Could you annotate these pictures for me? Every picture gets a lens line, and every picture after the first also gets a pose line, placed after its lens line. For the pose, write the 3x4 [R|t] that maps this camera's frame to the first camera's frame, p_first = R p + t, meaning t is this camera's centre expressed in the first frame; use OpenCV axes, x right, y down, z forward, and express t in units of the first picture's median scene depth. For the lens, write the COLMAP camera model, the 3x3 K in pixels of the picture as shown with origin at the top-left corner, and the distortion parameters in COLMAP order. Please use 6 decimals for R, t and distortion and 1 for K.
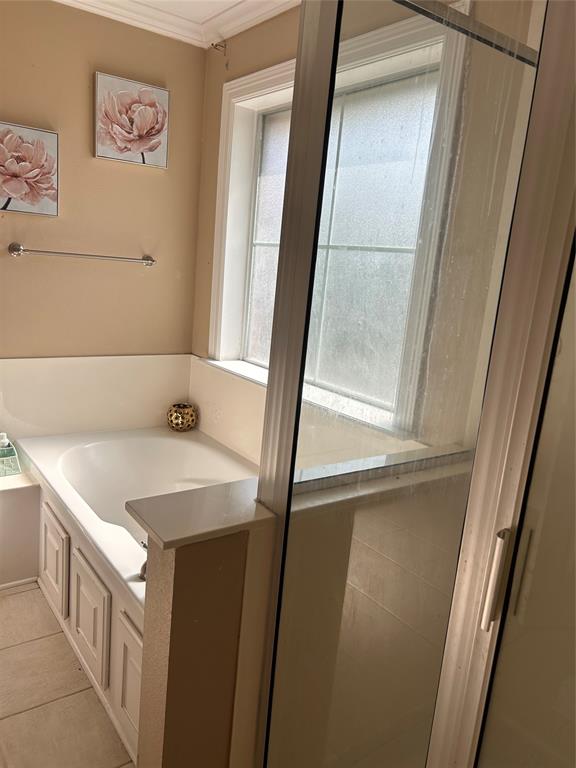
lens RADIAL K [[581.8, 0, 287.1], [0, 581.8, 384.1], [0, 0, 1]] dist [0.010865, -0.002137]
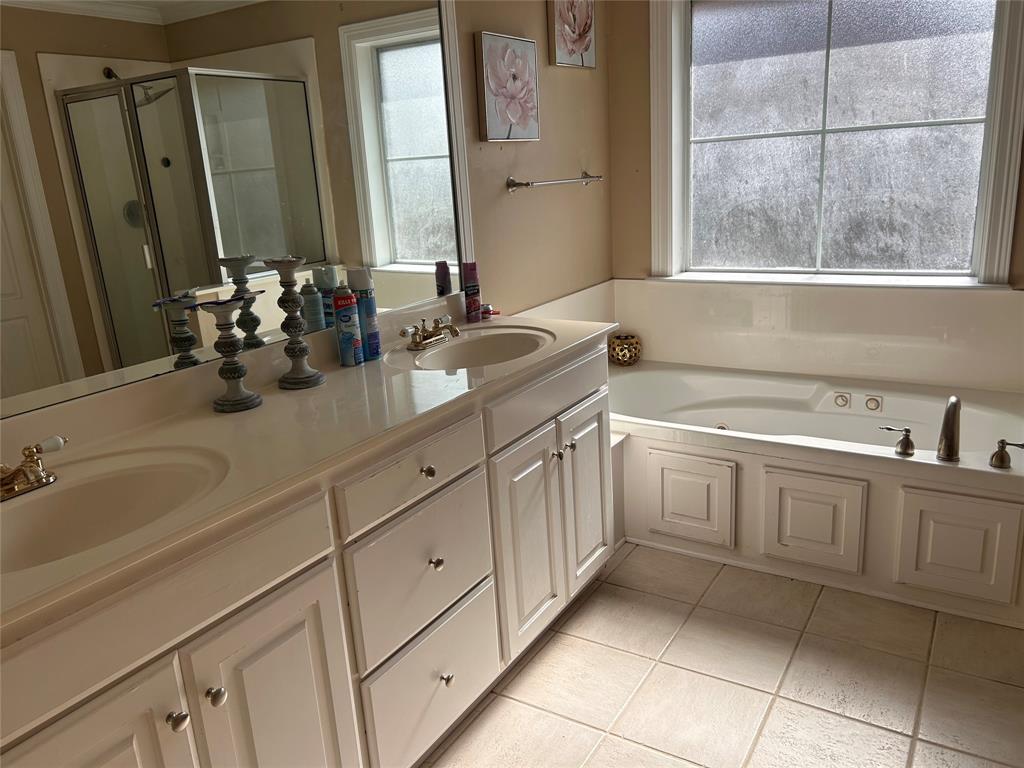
lens RADIAL K [[775.7, 0, 511.9], [0, 775.7, 383.1], [0, 0, 1]] dist [0.010865, -0.002137]
pose [[0.915690, -0.237500, 0.324200, -0.915009], [0.214095, 0.970978, 0.106608, -0.071306], [-0.340110, -0.028210, 0.939962, -0.077286]]
